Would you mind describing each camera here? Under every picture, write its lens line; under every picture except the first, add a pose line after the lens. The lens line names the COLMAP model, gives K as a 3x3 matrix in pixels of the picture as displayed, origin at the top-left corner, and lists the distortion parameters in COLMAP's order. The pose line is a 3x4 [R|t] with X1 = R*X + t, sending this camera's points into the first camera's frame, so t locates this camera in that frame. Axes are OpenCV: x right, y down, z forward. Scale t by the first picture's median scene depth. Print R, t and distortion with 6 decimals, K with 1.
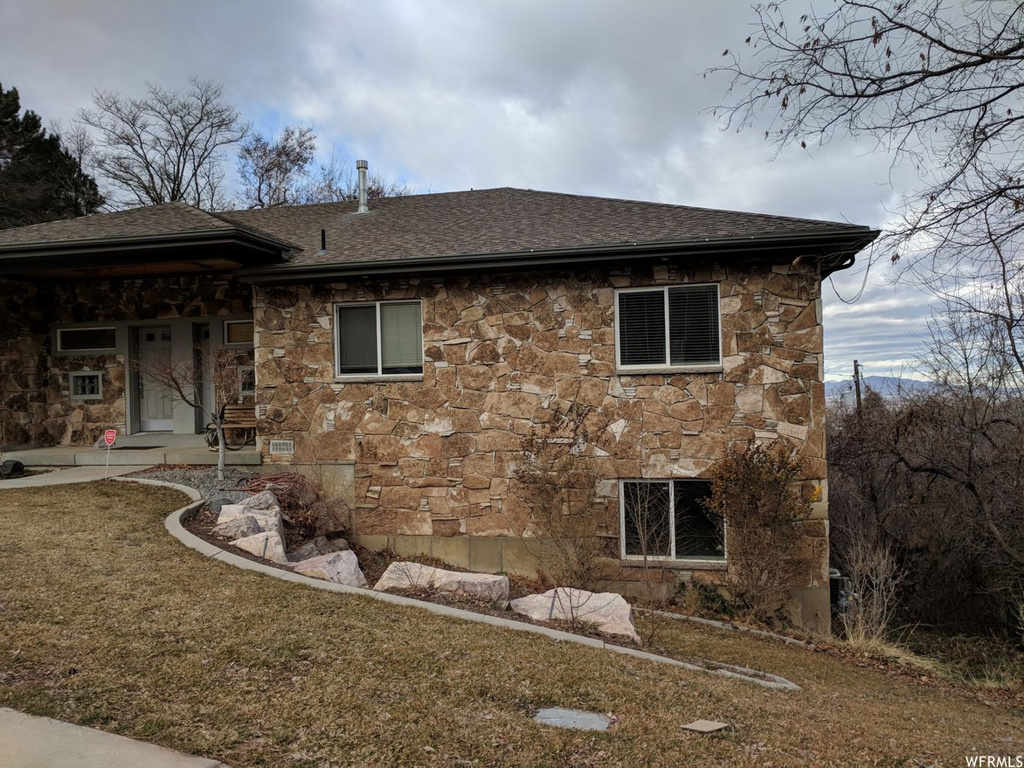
lens RADIAL K [[769.3, 0, 512.4], [0, 769.3, 382.3], [0, 0, 1]] dist [0.009062, 0.002647]
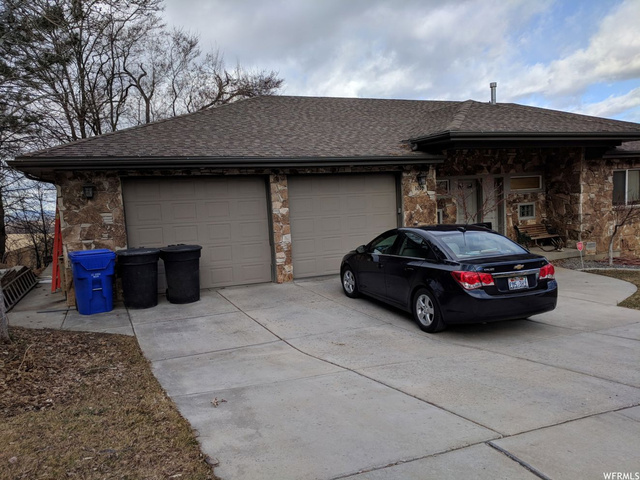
lens RADIAL K [[480.8, 0, 320.3], [0, 480.8, 240.8], [0, 0, 1]] dist [0.009062, 0.002647]
pose [[0.812865, -0.074511, 0.577667, -1.515219], [0.026603, 0.995498, 0.090971, -0.053060], [-0.581844, -0.058579, 0.811188, 0.423184]]
